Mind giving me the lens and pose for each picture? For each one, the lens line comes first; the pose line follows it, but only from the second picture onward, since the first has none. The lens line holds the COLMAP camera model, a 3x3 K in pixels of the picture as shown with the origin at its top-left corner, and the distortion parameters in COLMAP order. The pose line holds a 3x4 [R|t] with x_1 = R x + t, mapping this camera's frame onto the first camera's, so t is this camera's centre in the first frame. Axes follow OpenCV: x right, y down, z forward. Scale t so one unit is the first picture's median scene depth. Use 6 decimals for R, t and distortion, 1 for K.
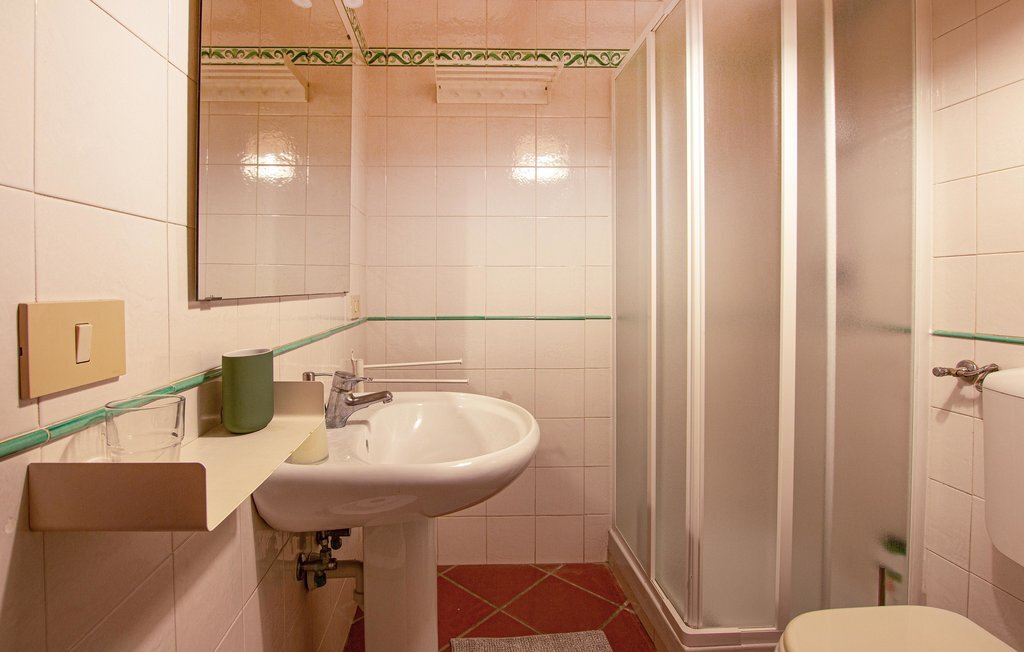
lens RADIAL K [[500.6, 0, 532.8], [0, 500.6, 315.8], [0, 0, 1]] dist [-0.032048, -0.000131]
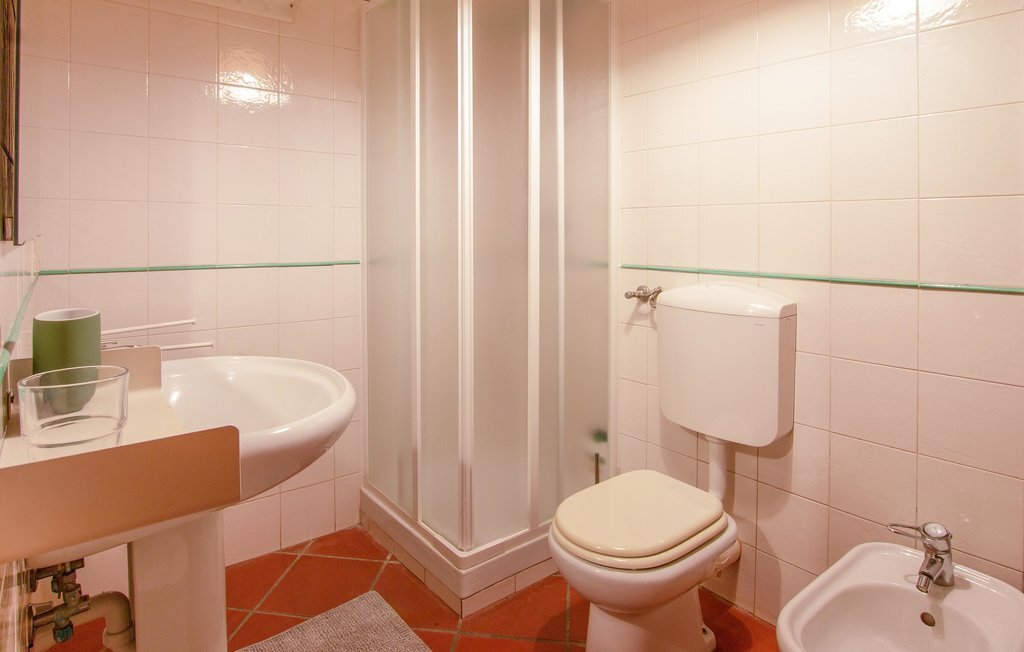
lens RADIAL K [[569.5, 0, 512.7], [0, 569.5, 264.2], [0, 0, 1]] dist [-0.038114, -0.000664]
pose [[0.795352, -0.028265, 0.605489, -0.316582], [0.028381, 0.999553, 0.009381, 0.006284], [-0.605483, 0.009723, 0.795799, -0.033667]]
